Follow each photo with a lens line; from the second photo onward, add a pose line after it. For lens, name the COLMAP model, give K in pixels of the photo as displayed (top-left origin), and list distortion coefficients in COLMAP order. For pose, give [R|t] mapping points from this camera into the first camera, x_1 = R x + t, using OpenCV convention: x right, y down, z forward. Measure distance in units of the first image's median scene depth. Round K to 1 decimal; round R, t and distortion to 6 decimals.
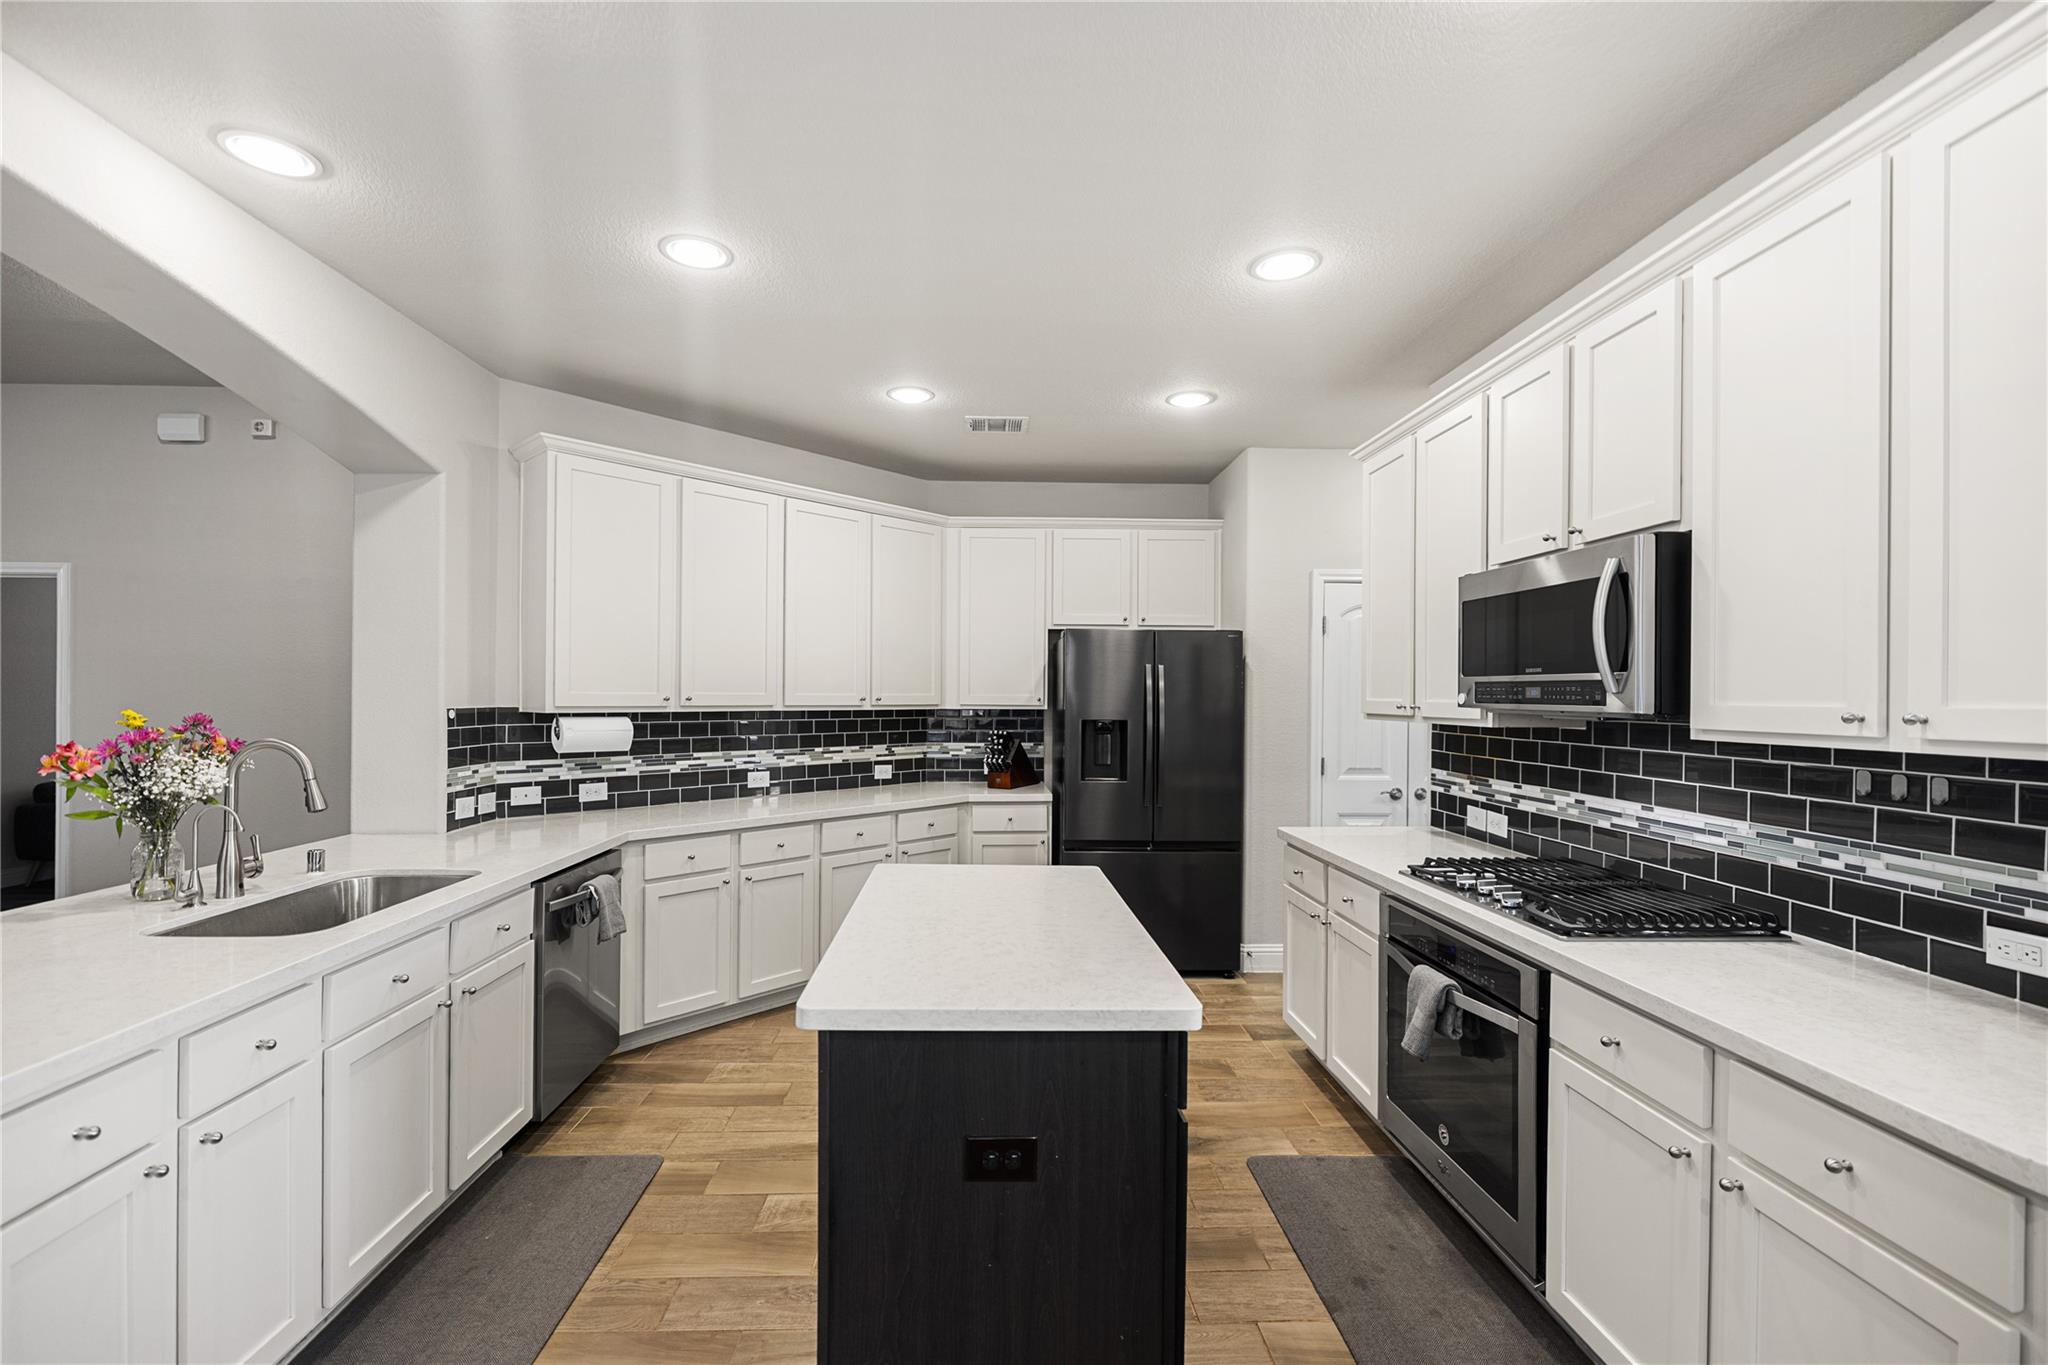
lens RADIAL K [[889.3, 0, 1009.0], [0, 889.3, 706.1], [0, 0, 1]] dist [0.002448, -0.001998]
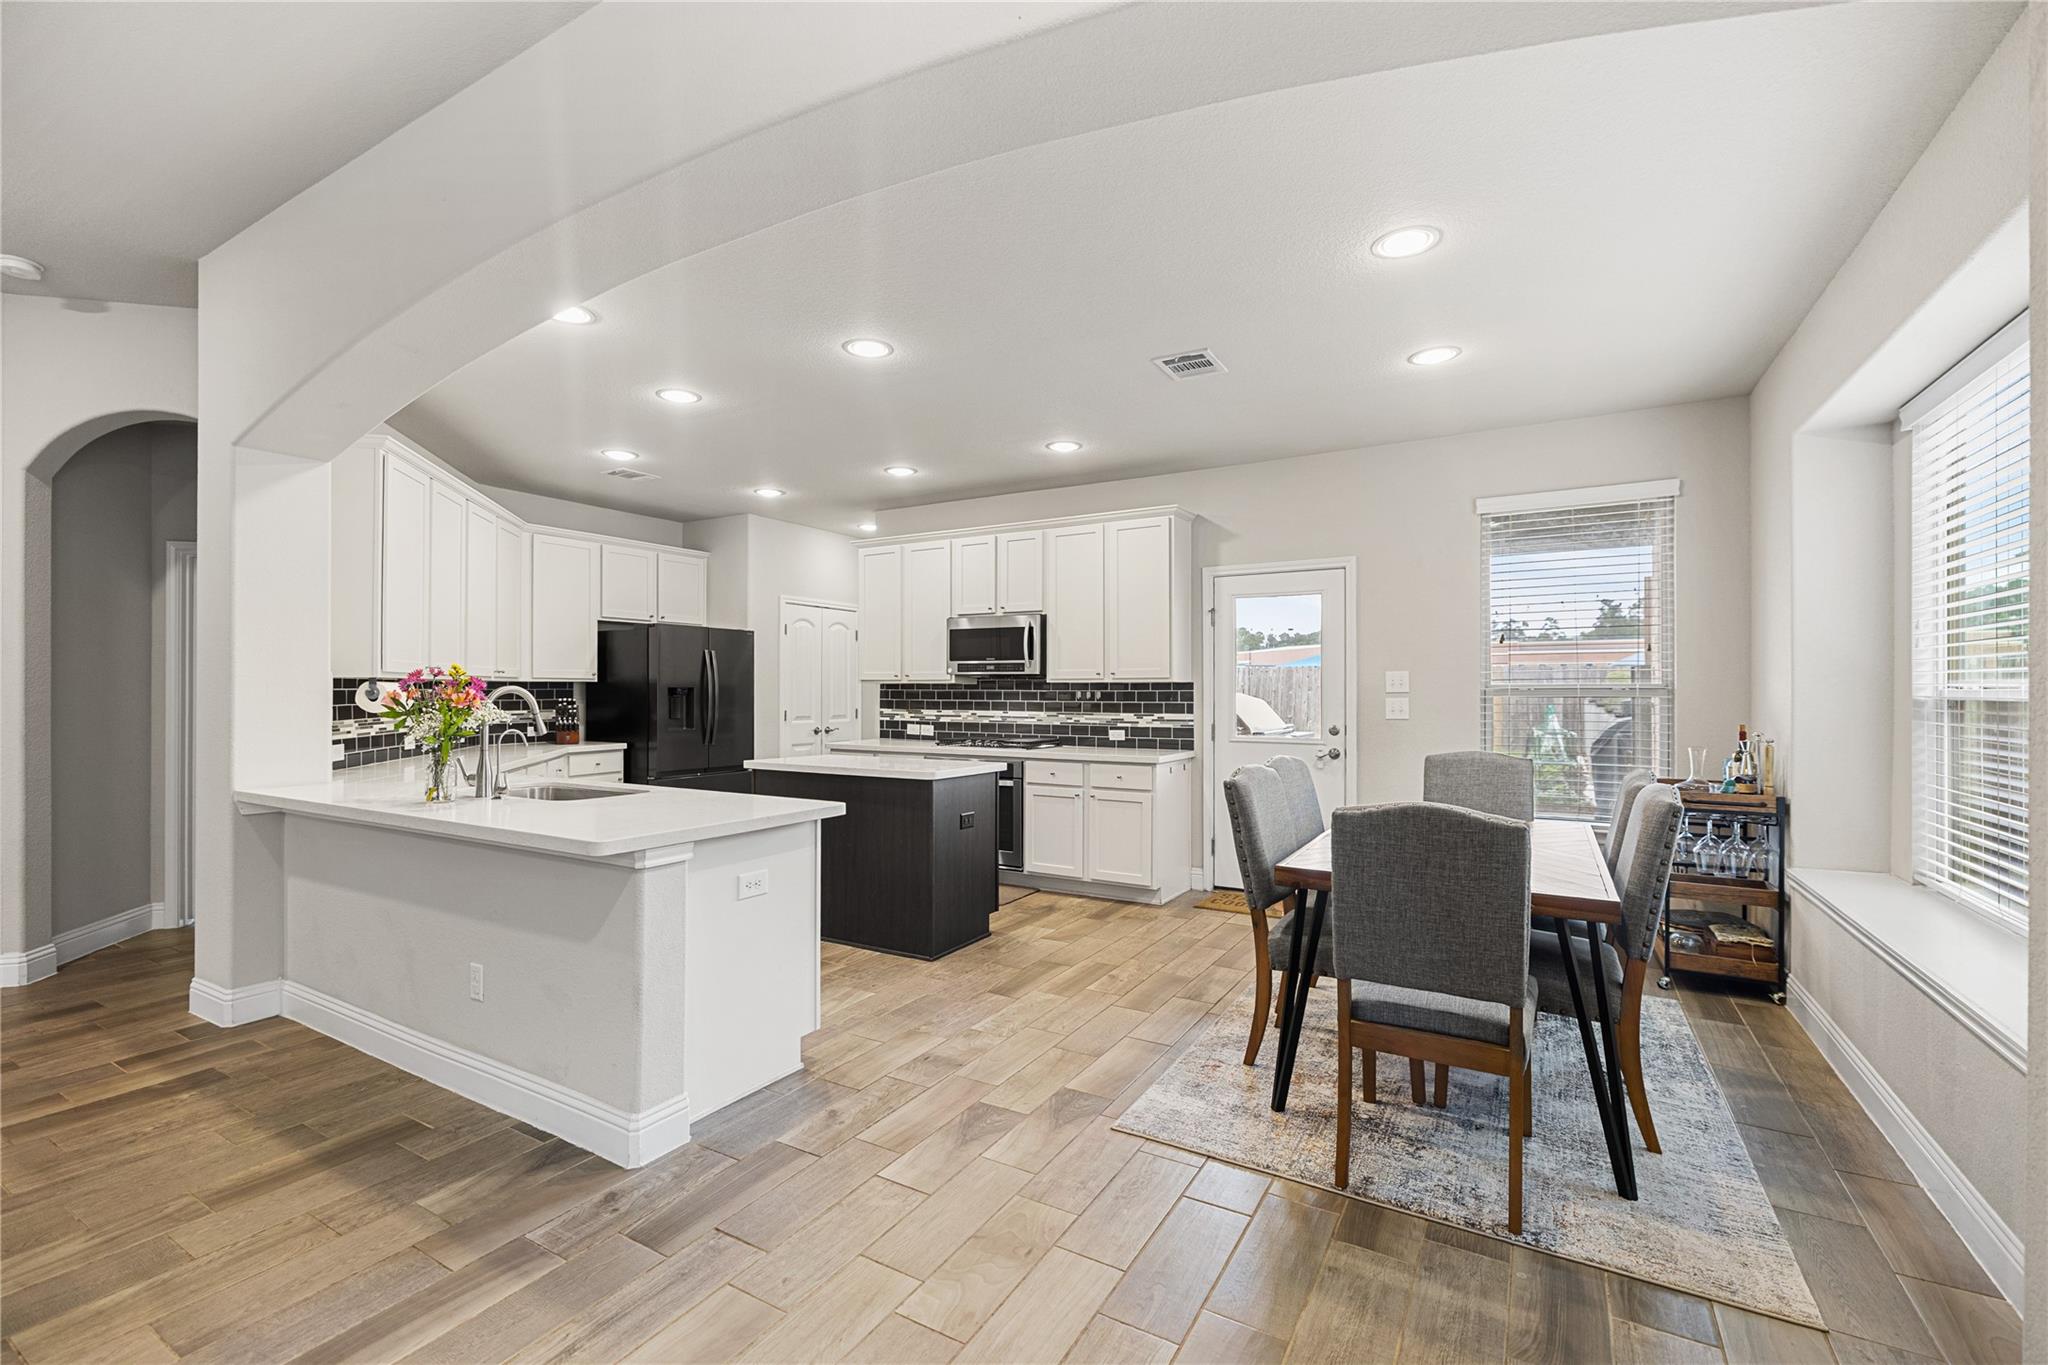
lens RADIAL K [[889.3, 0, 1002.6], [0, 889.3, 691.5], [0, 0, 1]] dist [0.002448, -0.001998]
pose [[0.558854, -0.007817, 0.829229, -1.013149], [0.012689, 0.999919, 0.000875, 0.034734], [-0.829169, 0.010033, 0.558908, -0.321193]]
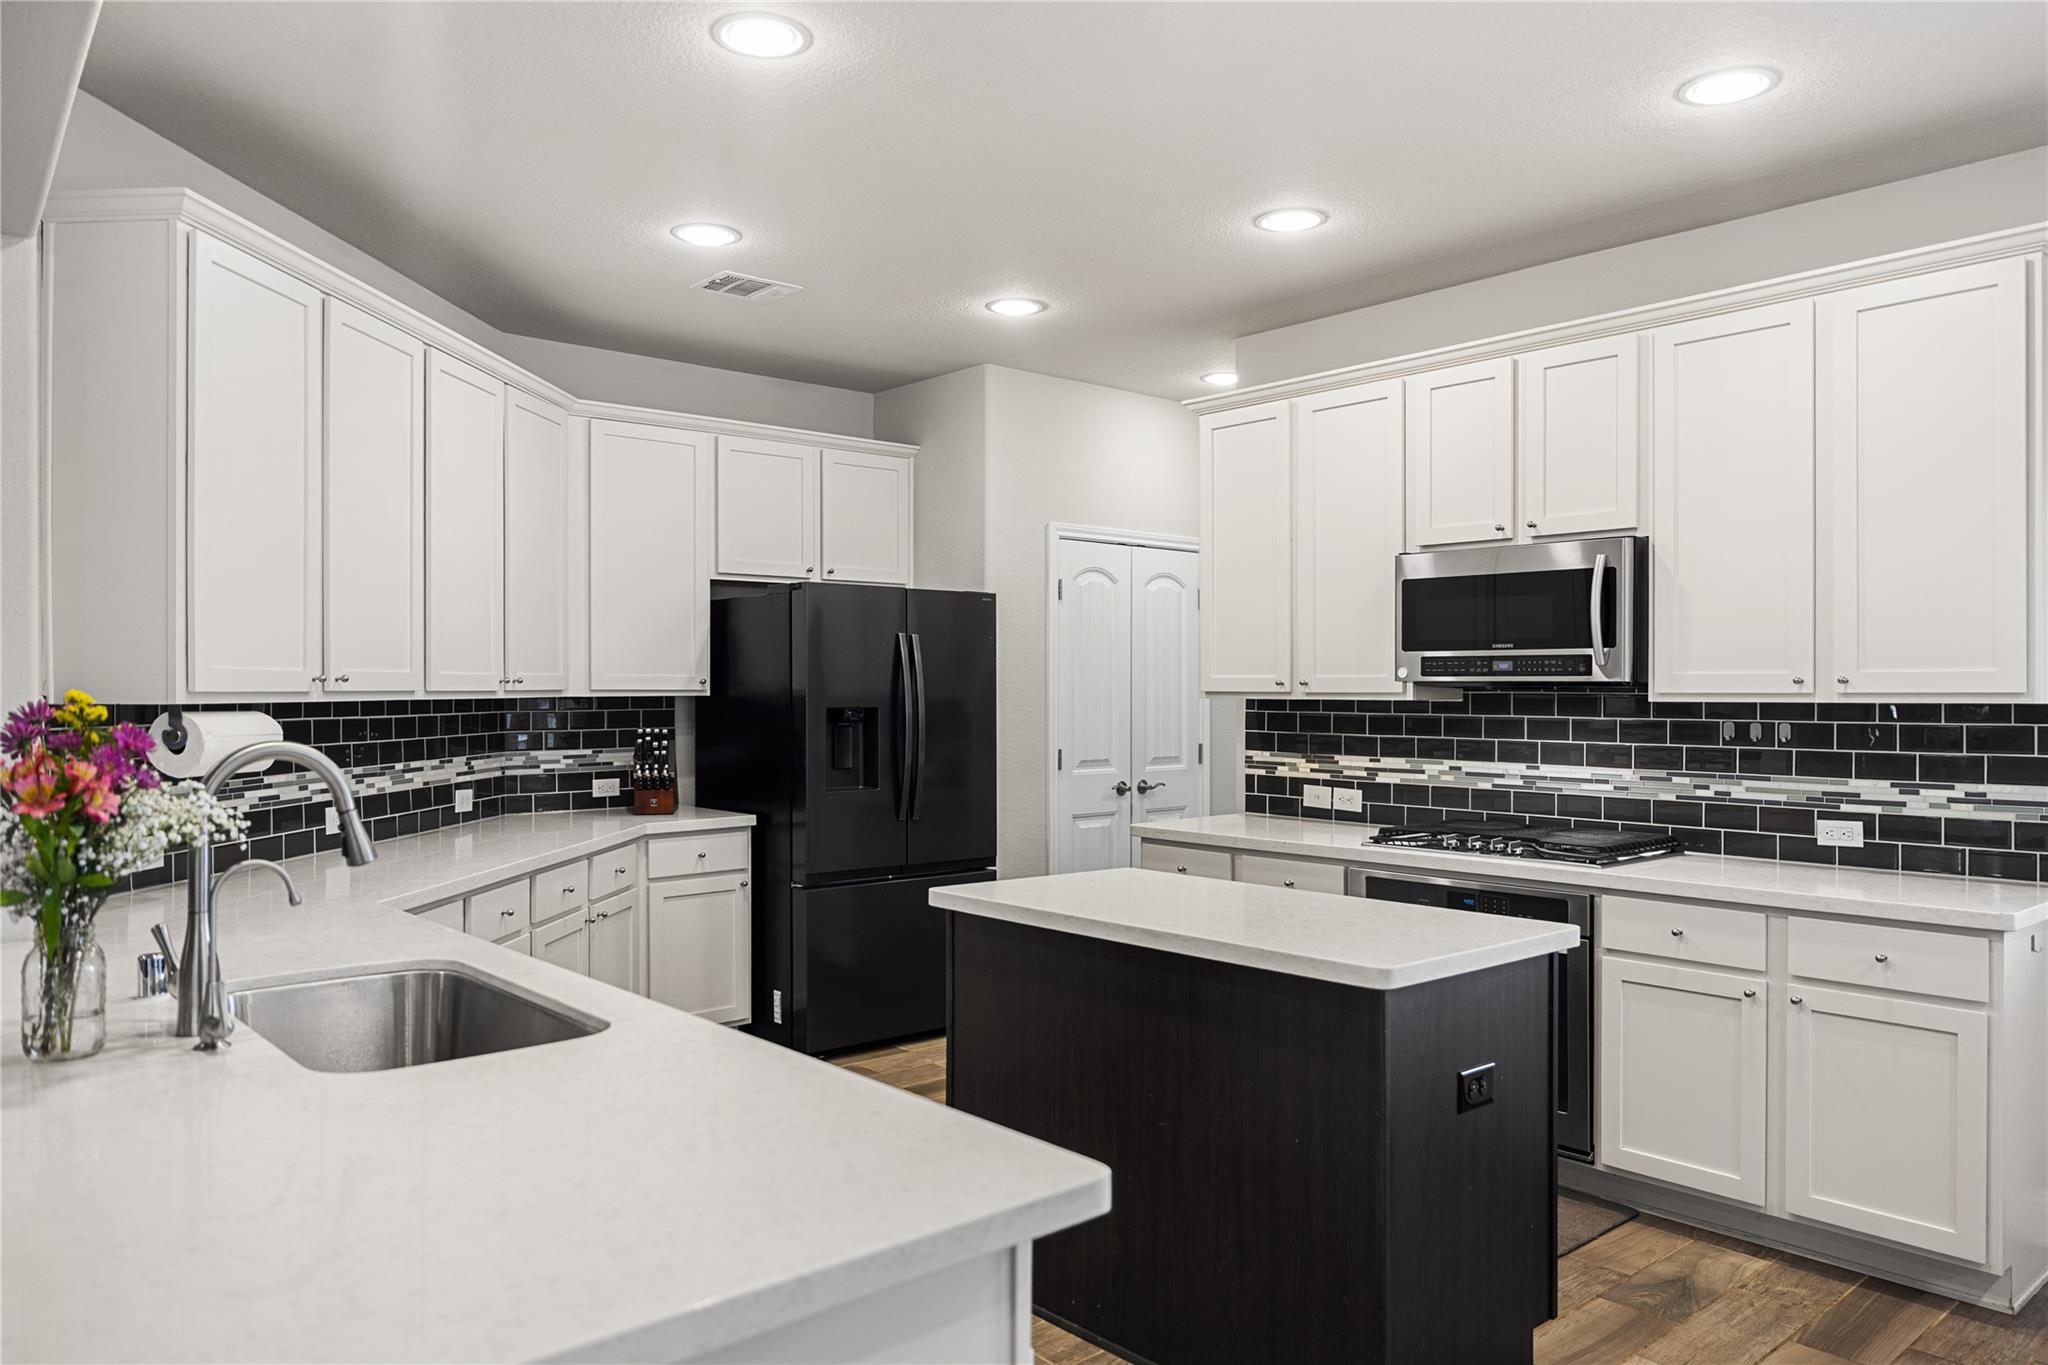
lens RADIAL K [[1399.7, 0, 1020.8], [0, 1399.7, 691.8], [0, 0, 1]] dist [0.000908, 0.005169]
pose [[0.779346, -0.009421, 0.626522, -0.641759], [0.013551, 0.999907, -0.001821, 0.008182], [-0.626447, 0.009909, 0.779401, 0.001848]]
